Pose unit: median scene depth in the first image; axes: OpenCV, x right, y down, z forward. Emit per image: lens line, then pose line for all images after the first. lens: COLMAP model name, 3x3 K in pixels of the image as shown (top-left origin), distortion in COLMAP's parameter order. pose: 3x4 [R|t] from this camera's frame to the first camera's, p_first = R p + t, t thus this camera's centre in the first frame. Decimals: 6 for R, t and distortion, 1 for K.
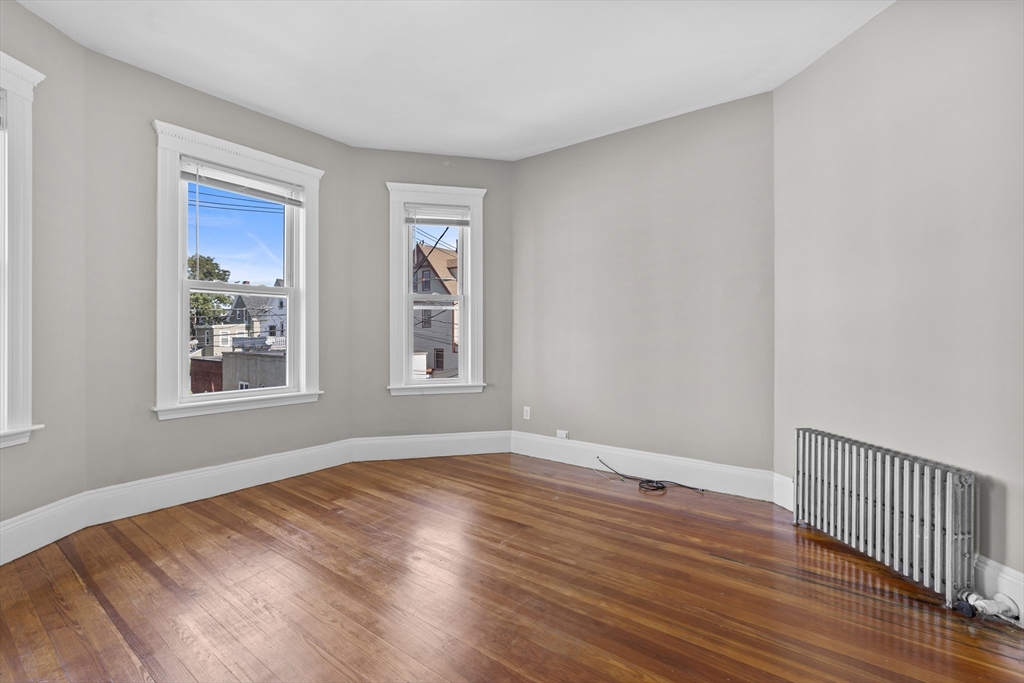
lens RADIAL K [[468.6, 0, 491.3], [0, 468.6, 333.9], [0, 0, 1]] dist [-0.013685, 0.005856]
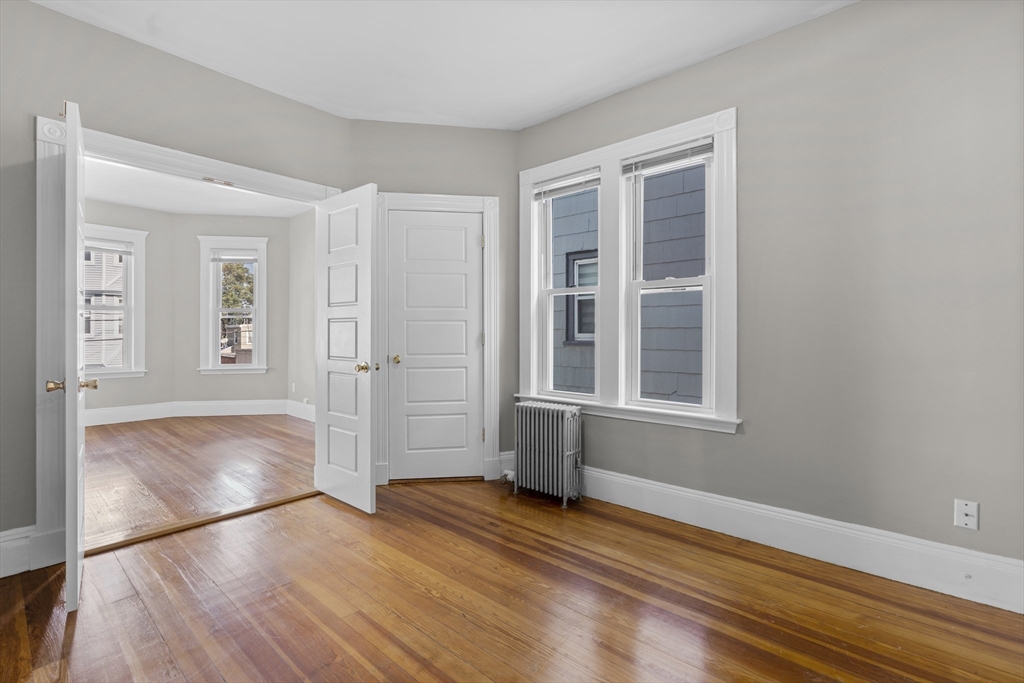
lens RADIAL K [[468.6, 0, 504.8], [0, 468.6, 330.6], [0, 0, 1]] dist [-0.013685, 0.005856]
pose [[0.996225, 0.000916, -0.086804, 1.252464], [-0.001297, 0.999990, -0.004335, -0.009151], [0.086800, 0.004431, 0.996216, -0.602024]]
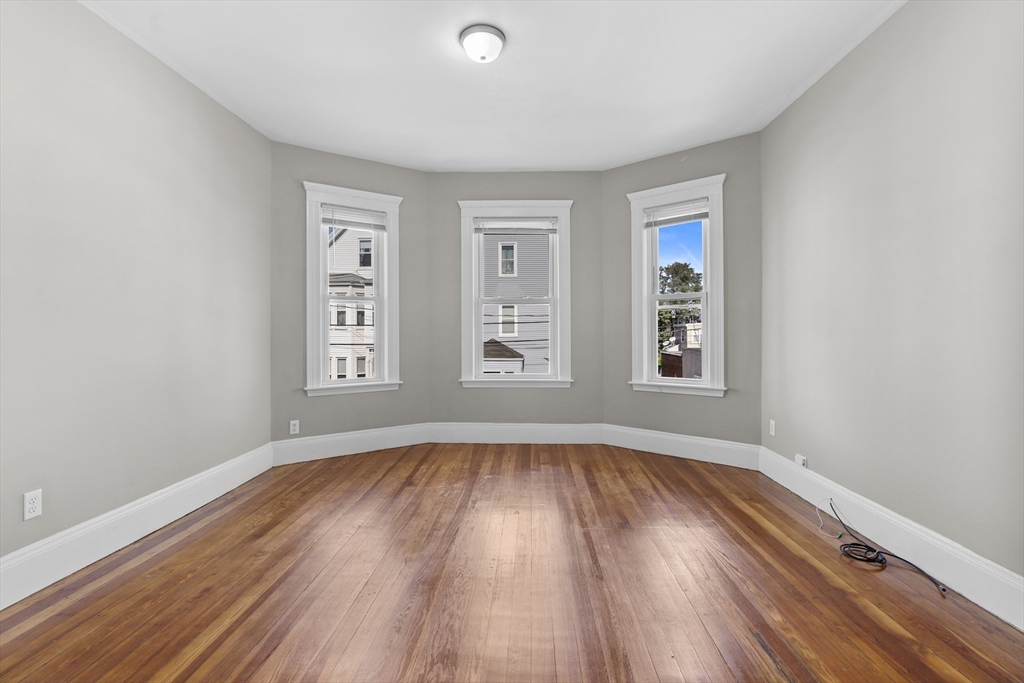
lens RADIAL K [[468.6, 0, 527.7], [0, 468.6, 326.6], [0, 0, 1]] dist [-0.013685, 0.005856]
pose [[0.597708, -0.010878, -0.801640, 0.696072], [0.002922, 0.999931, -0.011391, -0.004641], [0.801708, 0.004466, 0.597699, 0.218483]]
